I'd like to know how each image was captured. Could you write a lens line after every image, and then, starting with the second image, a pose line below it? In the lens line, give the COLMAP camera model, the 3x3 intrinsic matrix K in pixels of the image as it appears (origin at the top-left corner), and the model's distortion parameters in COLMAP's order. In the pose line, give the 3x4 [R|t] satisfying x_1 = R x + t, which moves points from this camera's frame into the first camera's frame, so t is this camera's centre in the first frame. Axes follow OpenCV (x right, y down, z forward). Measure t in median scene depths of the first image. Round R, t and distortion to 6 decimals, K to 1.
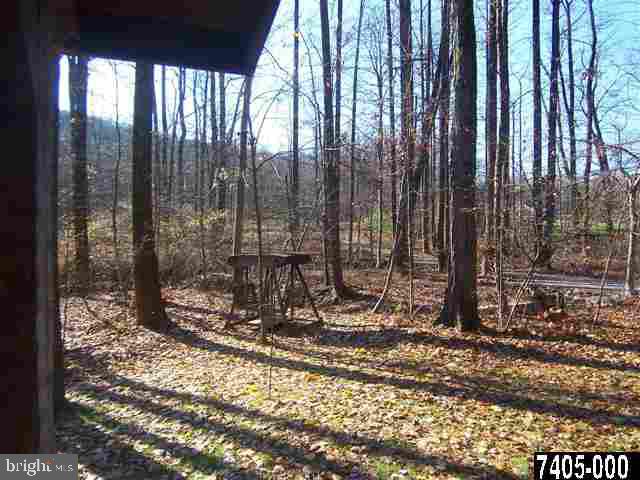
lens RADIAL K [[446.0, 0, 320.0], [0, 446.0, 240.0], [0, 0, 1]] dist [-0.019070, -0.003803]
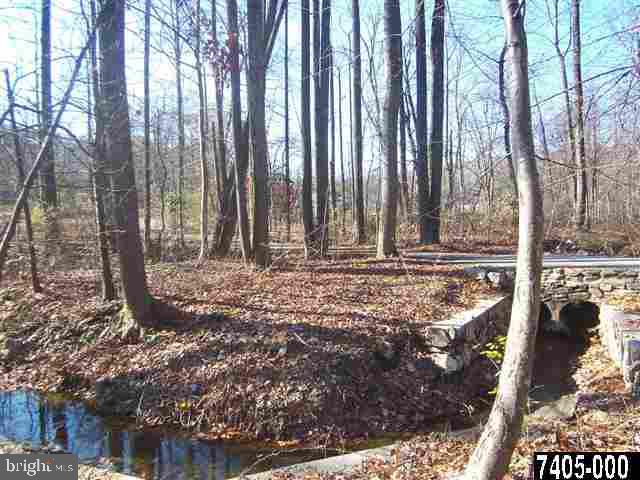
lens RADIAL K [[446.0, 0, 320.0], [0, 446.0, 240.0], [0, 0, 1]] dist [-0.019070, -0.003803]
pose [[0.902112, -0.036107, 0.429989, 0.018744], [0.036268, 0.999311, 0.007825, 0.049217], [-0.429976, 0.008536, 0.902800, 0.541186]]
